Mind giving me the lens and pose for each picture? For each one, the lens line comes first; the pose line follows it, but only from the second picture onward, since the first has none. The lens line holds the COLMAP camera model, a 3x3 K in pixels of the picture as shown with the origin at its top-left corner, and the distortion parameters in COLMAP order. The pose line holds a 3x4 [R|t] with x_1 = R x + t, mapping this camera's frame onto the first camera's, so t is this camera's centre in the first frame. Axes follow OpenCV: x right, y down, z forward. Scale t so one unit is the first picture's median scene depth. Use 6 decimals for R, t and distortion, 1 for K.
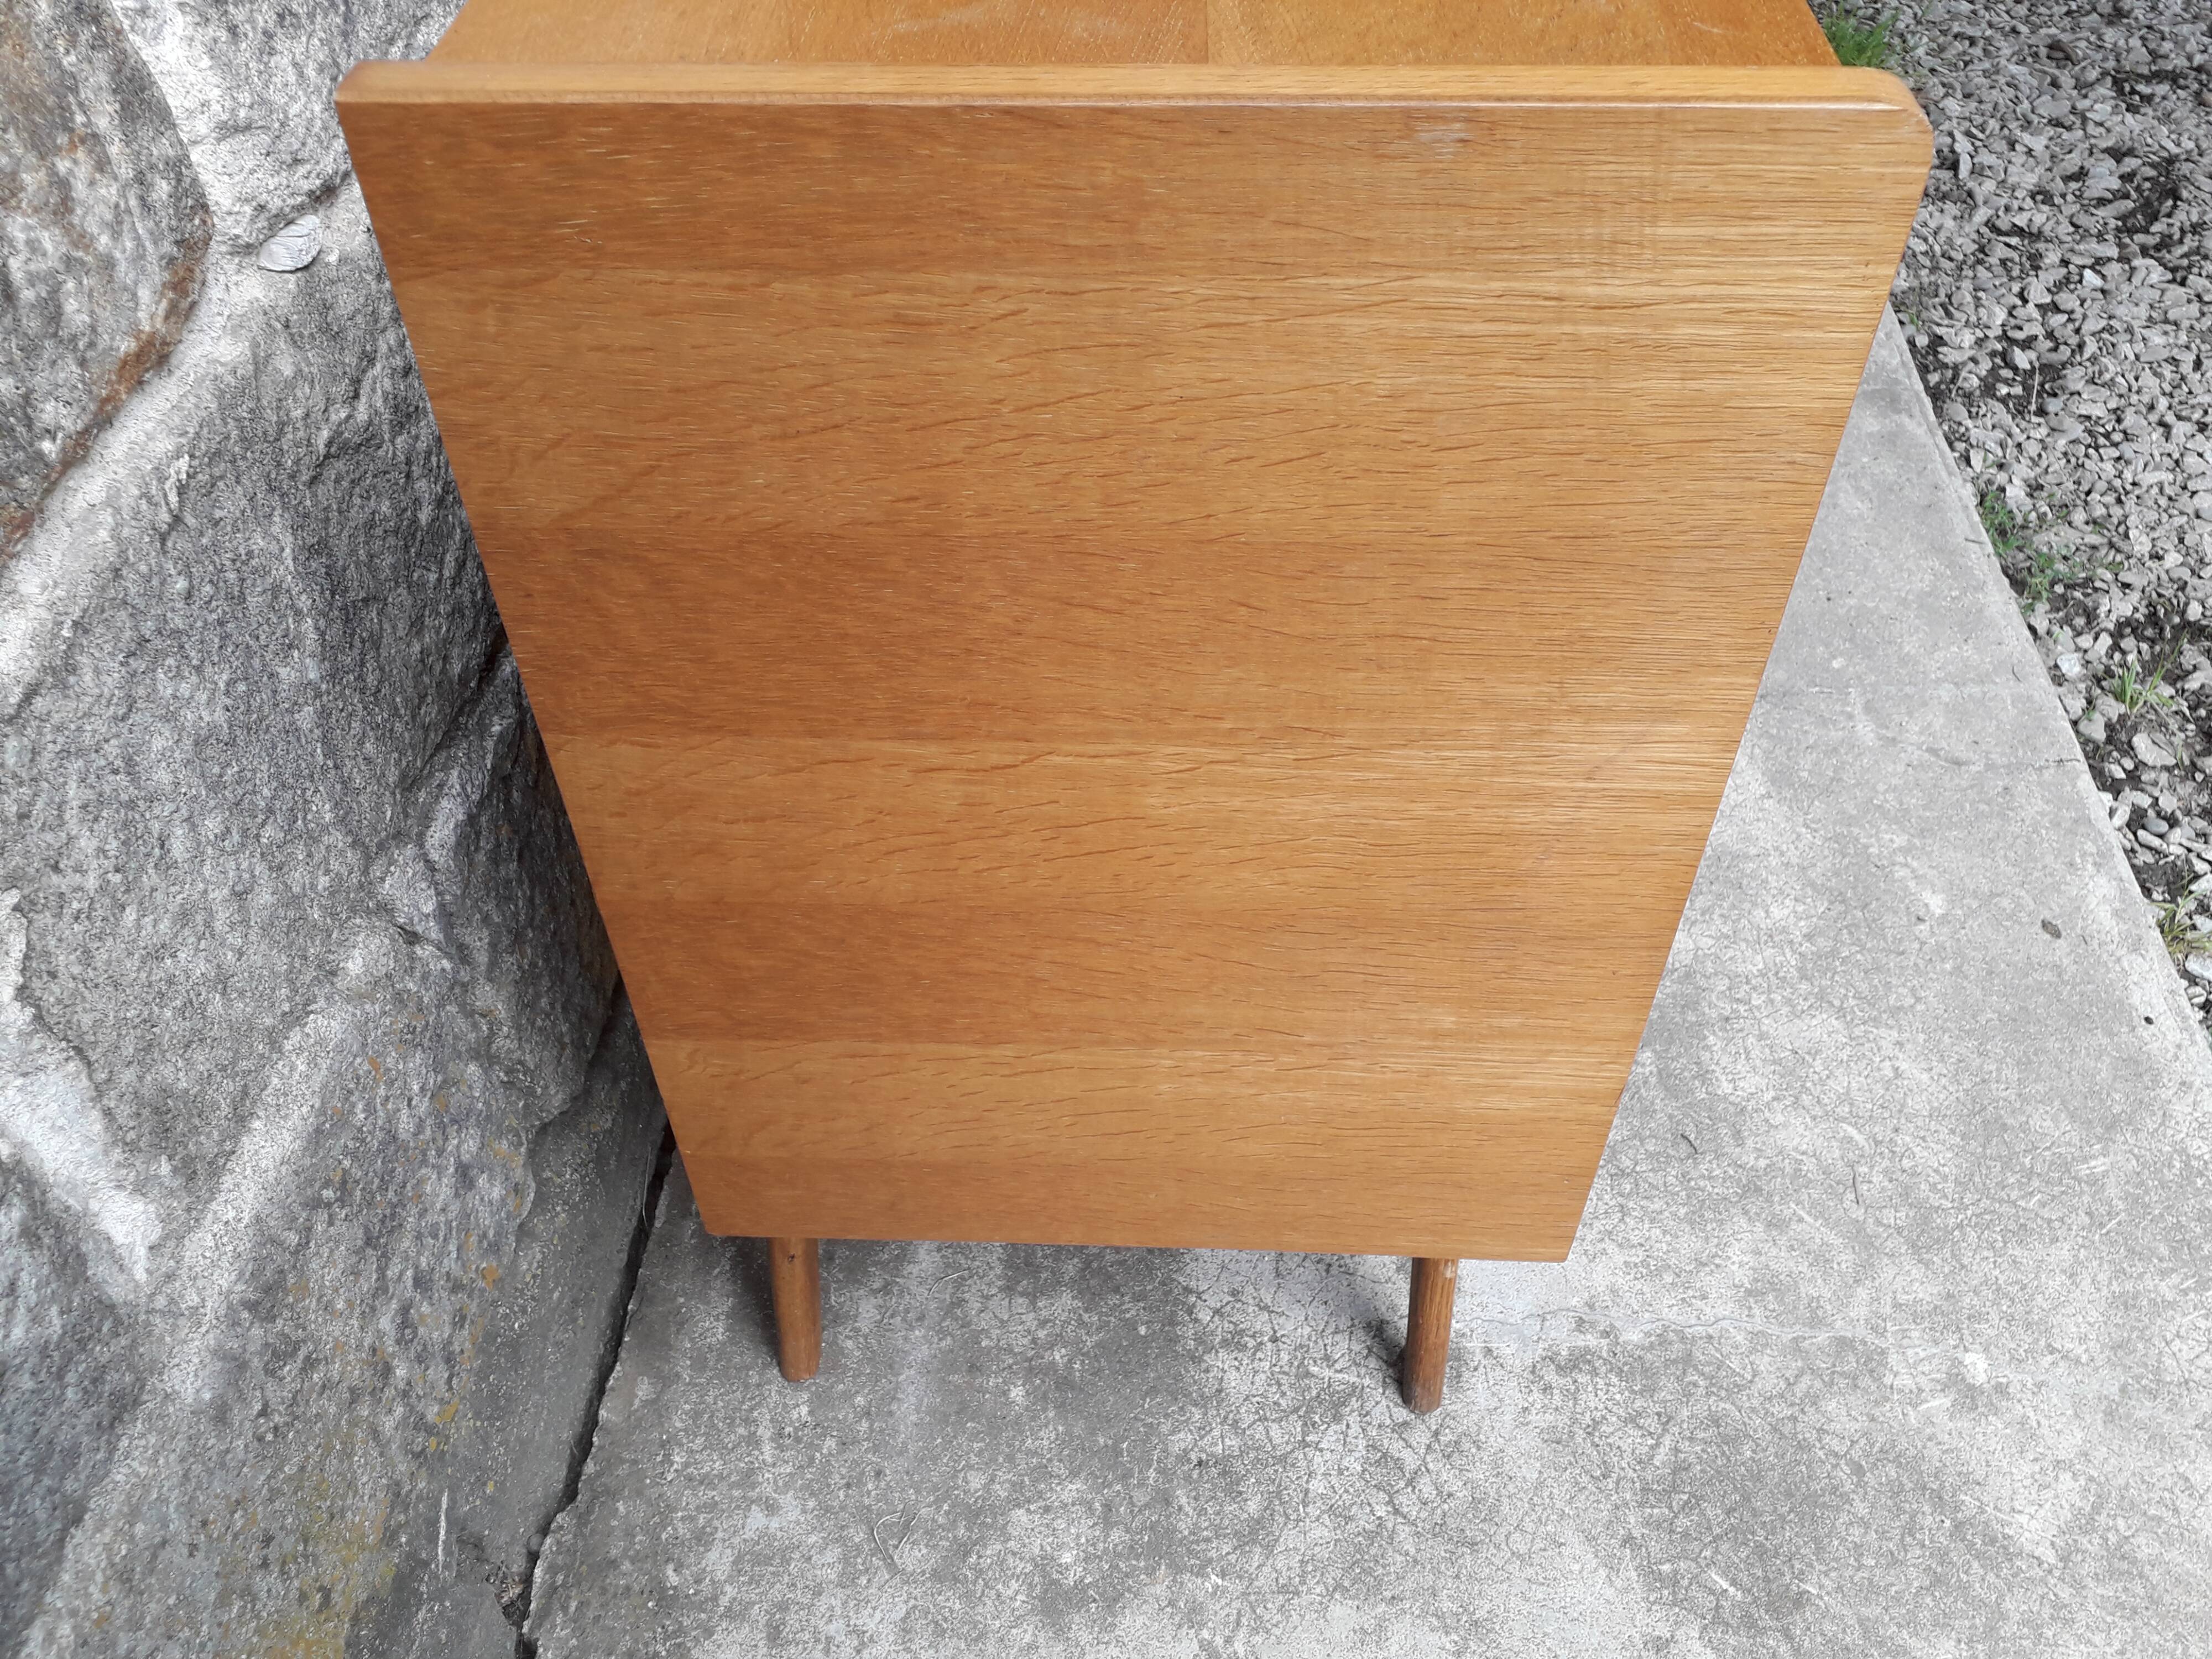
lens RADIAL K [[1770.8, 0, 1107.0], [0, 1770.8, 878.3], [0, 0, 1]] dist [0.017330, -0.016484]
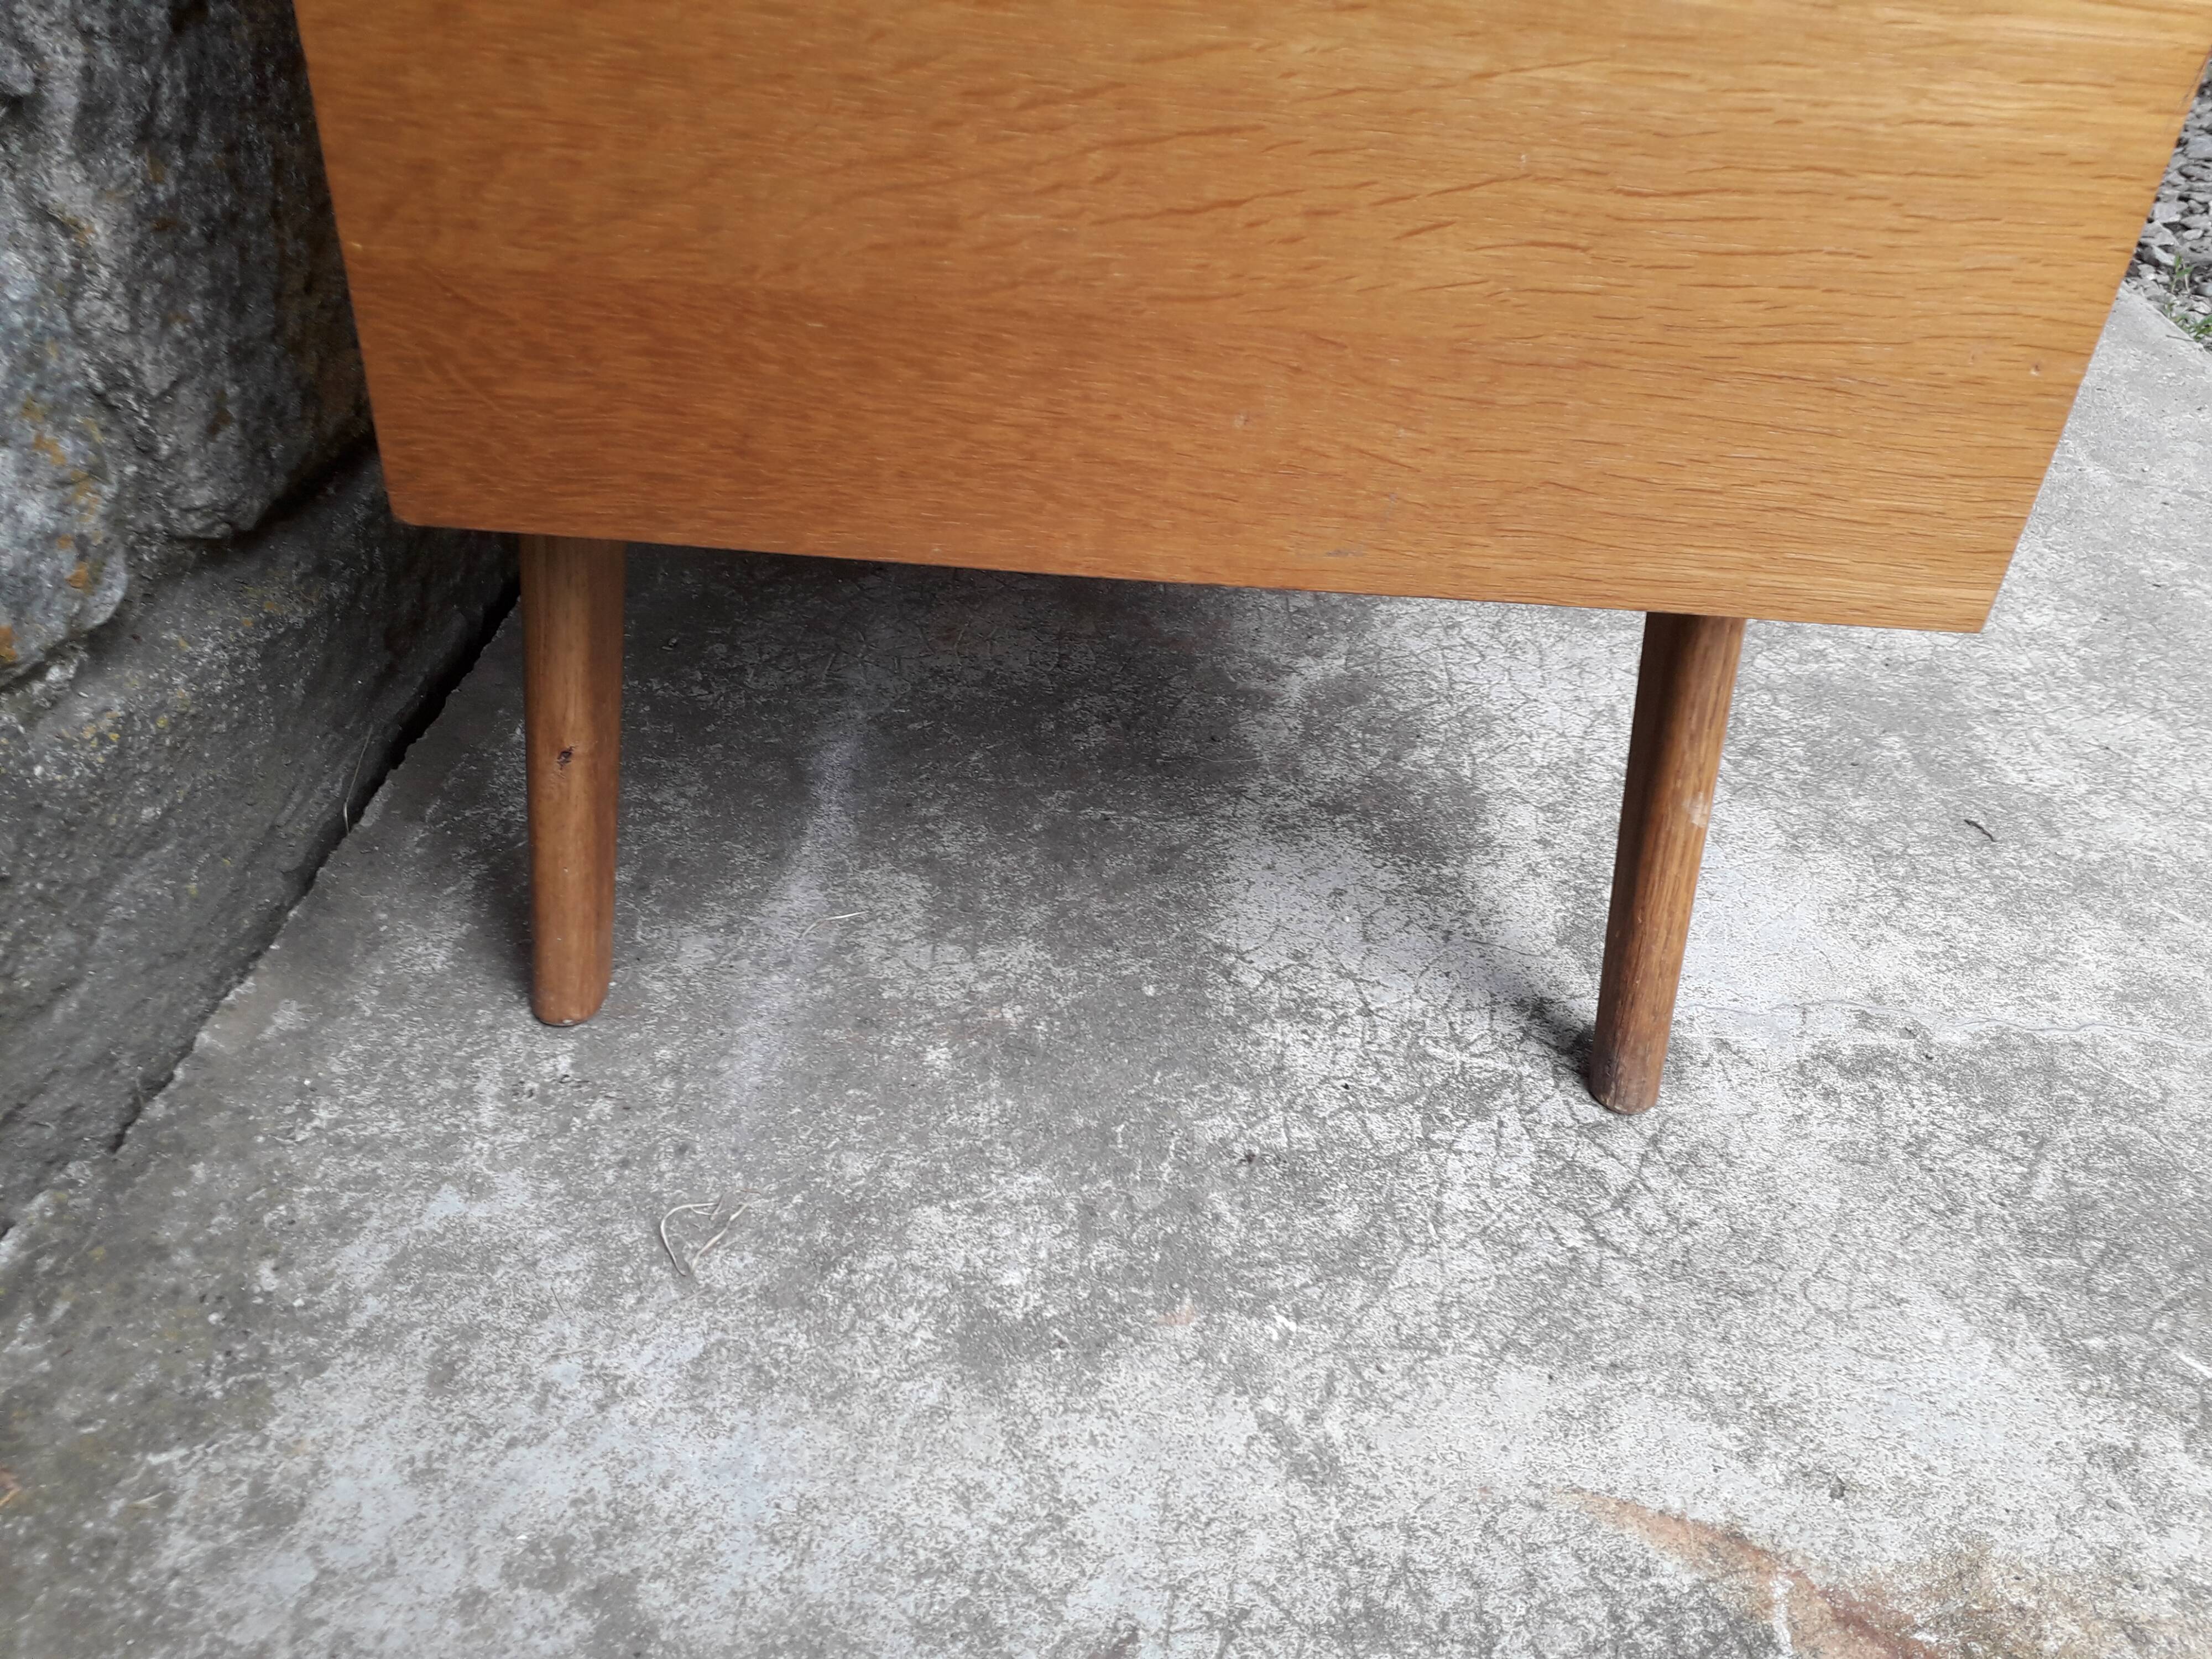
lens RADIAL K [[1770.8, 0, 1116.8], [0, 1770.8, 862.7], [0, 0, 1]] dist [0.017330, -0.016484]
pose [[0.996868, 0.065252, 0.044686, -0.022192], [-0.055362, 0.979258, -0.194905, 0.347614], [-0.056477, 0.191820, 0.979804, 0.423515]]
